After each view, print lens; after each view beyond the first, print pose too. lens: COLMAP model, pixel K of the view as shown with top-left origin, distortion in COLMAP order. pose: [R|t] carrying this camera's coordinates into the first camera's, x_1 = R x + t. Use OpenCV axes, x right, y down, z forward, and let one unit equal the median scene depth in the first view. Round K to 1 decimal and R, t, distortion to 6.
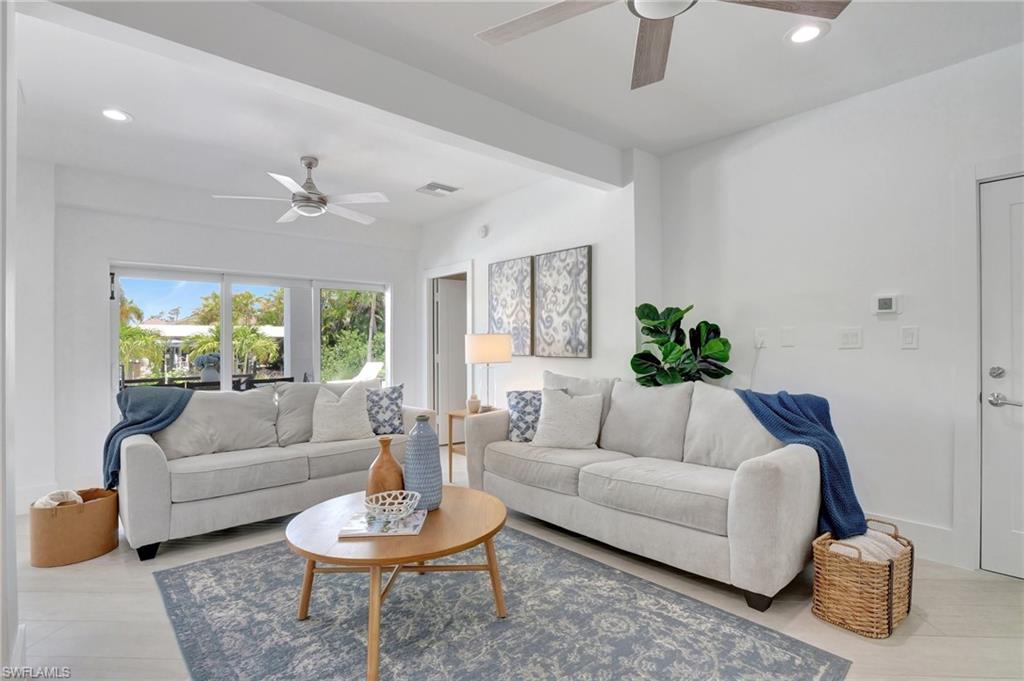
lens RADIAL K [[499.8, 0, 512.0], [0, 499.8, 340.5], [0, 0, 1]] dist [-0.003279, -0.000517]
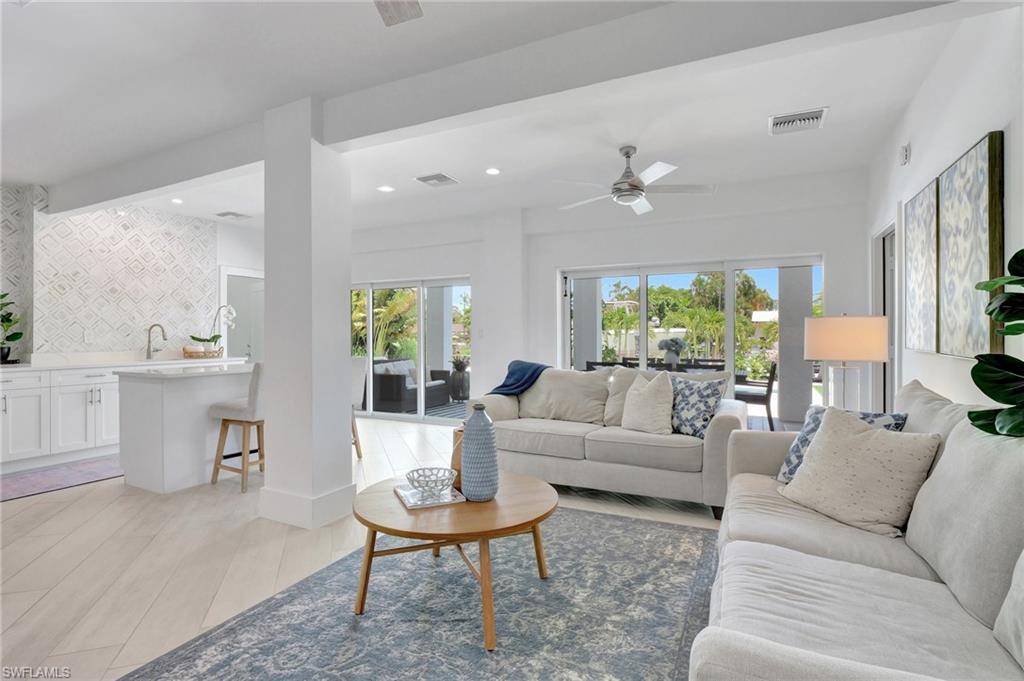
lens RADIAL K [[501.3, 0, 508.6], [0, 501.3, 320.6], [0, 0, 1]] dist [-0.003974, -0.000631]
pose [[0.381722, -0.013322, -0.924181, 0.444079], [0.003679, 0.999910, -0.012894, -0.000849], [0.924270, 0.001522, 0.381737, 0.389756]]
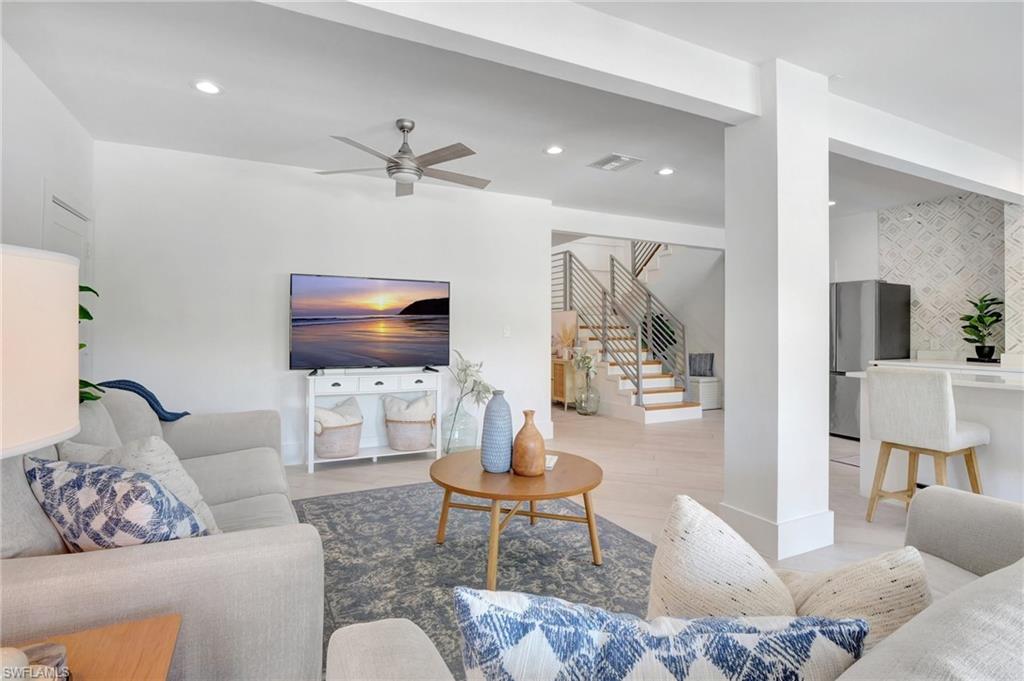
lens RADIAL K [[505.1, 0, 508.8], [0, 505.1, 334.1], [0, 0, 1]] dist [-0.003957, -0.000564]
pose [[-0.966396, 0.005980, 0.256988, -0.294169], [0.004601, 0.999972, -0.005969, 0.014334], [-0.257016, -0.004586, -0.966396, 1.231849]]
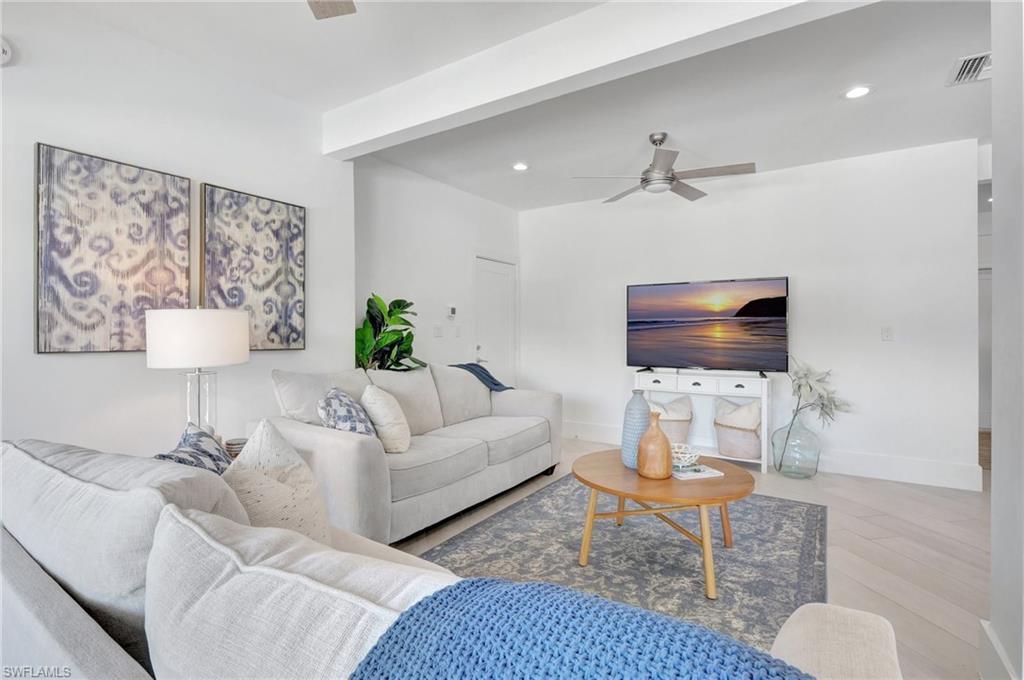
lens RADIAL K [[496.7, 0, 496.4], [0, 496.7, 345.6], [0, 0, 1]] dist [-0.027665, 0.000153]
pose [[-0.246895, -0.009797, 0.968993, -0.714300], [-0.005785, 0.999946, 0.008636, 0.021200], [-0.969025, -0.003474, -0.246938, 0.938427]]
